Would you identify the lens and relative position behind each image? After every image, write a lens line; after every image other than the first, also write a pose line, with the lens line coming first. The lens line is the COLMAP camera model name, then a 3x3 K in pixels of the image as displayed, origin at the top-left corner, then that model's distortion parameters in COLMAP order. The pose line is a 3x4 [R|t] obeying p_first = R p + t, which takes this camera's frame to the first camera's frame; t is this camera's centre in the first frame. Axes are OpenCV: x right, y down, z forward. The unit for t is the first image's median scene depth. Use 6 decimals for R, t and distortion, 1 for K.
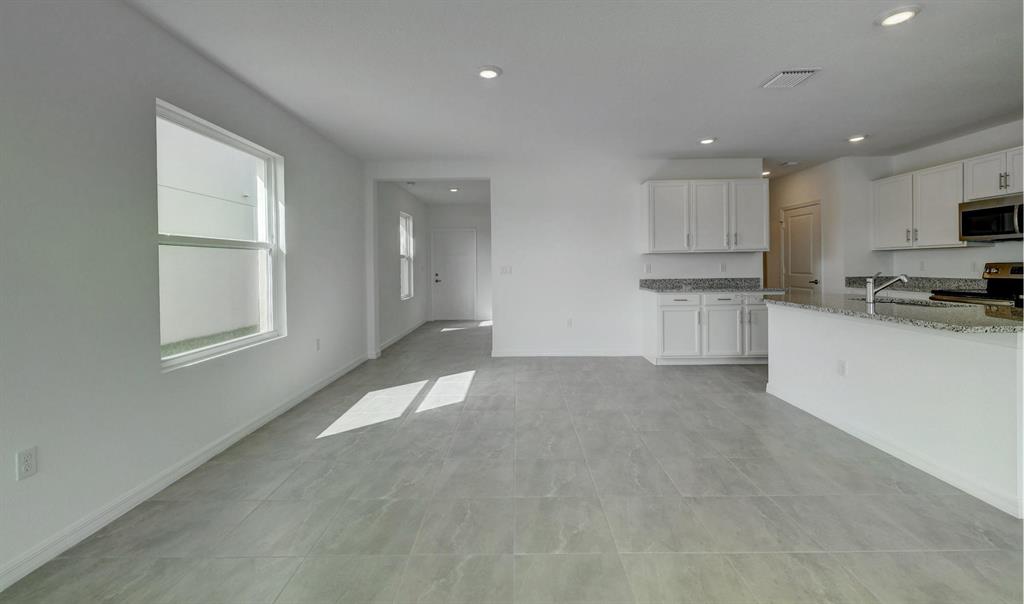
lens RADIAL K [[425.1, 0, 512.4], [0, 425.1, 269.5], [0, 0, 1]] dist [-0.002715, -0.000008]
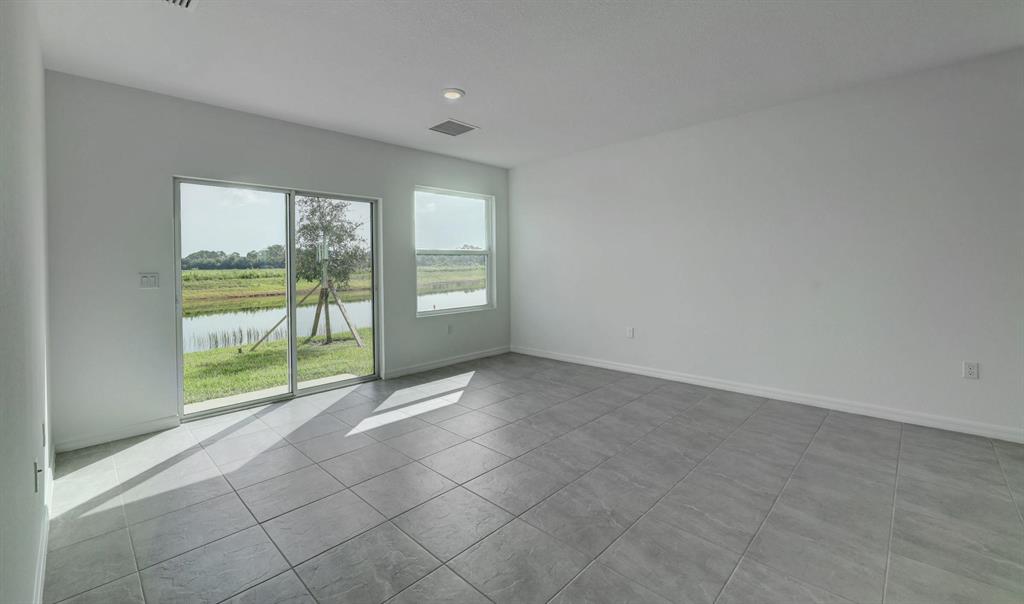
lens RADIAL K [[425.1, 0, 512.4], [0, 425.1, 269.5], [0, 0, 1]] dist [-0.002715, -0.000008]
pose [[-0.684115, 0.032082, -0.728668, 0.467444], [0.016112, 0.999453, 0.028877, -0.011441], [0.729196, 0.008014, -0.684258, 0.278224]]
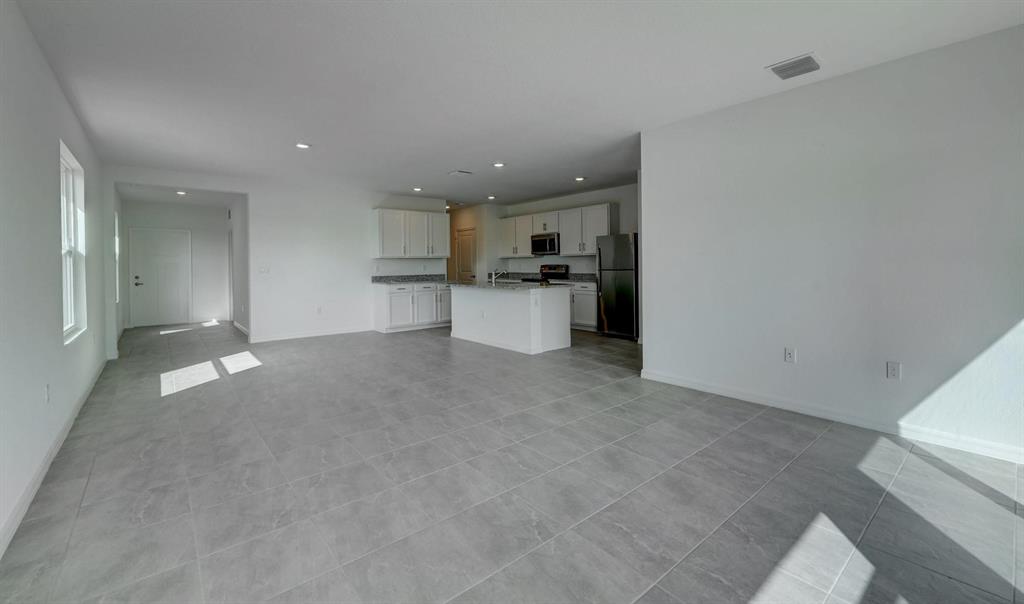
lens RADIAL K [[425.1, 0, 512.4], [0, 425.1, 269.5], [0, 0, 1]] dist [-0.002715, -0.000008]
pose [[0.762571, -0.004994, 0.646886, -0.290006], [0.008417, 0.999962, -0.002203, 0.008466], [-0.646850, 0.007125, 0.762584, -0.430660]]
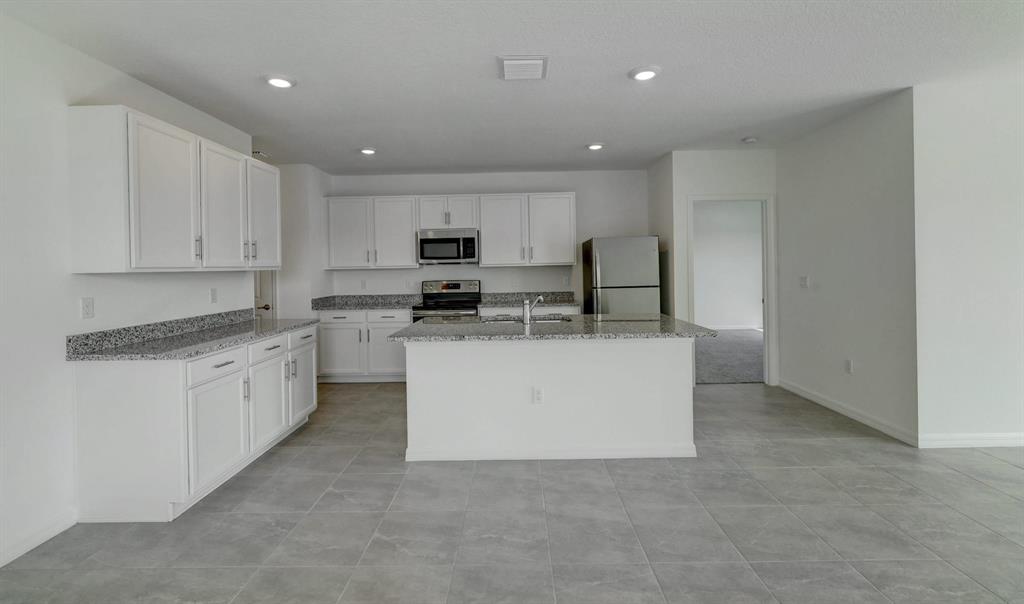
lens RADIAL K [[425.1, 0, 512.4], [0, 425.1, 269.5], [0, 0, 1]] dist [-0.002715, -0.000008]
pose [[0.000543, 0.008104, 0.999967, -0.116503], [0.027152, 0.999598, -0.008116, -0.028655], [-0.999631, 0.027156, 0.000322, 0.642859]]
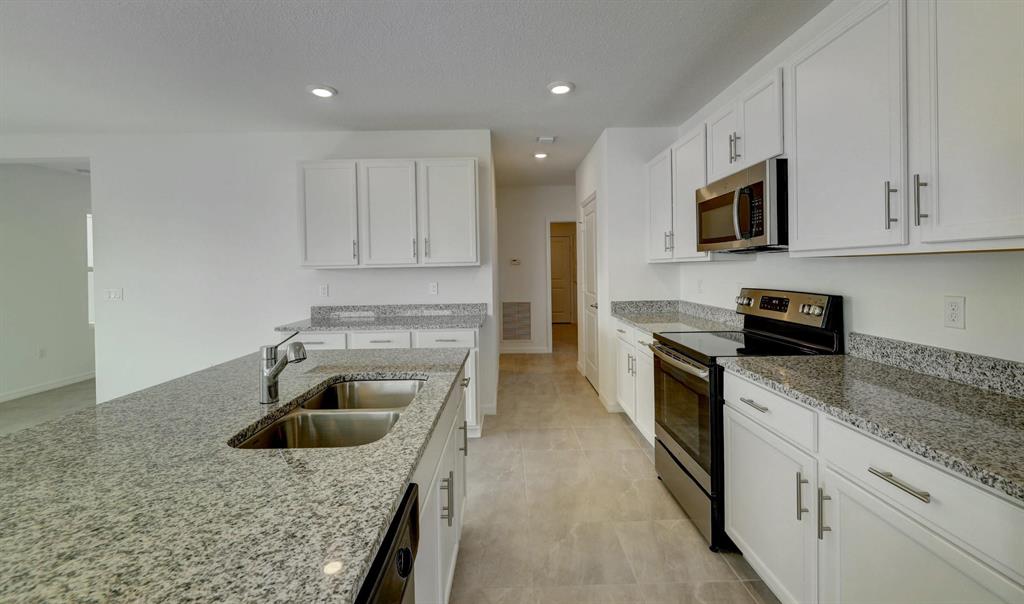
lens RADIAL K [[425.1, 0, 512.4], [0, 425.1, 269.5], [0, 0, 1]] dist [-0.002715, -0.000008]
pose [[0.999721, -0.002881, 0.023437, 0.676647], [0.003052, 0.999969, -0.007258, -0.033469], [-0.023415, 0.007327, 0.999699, 0.345758]]
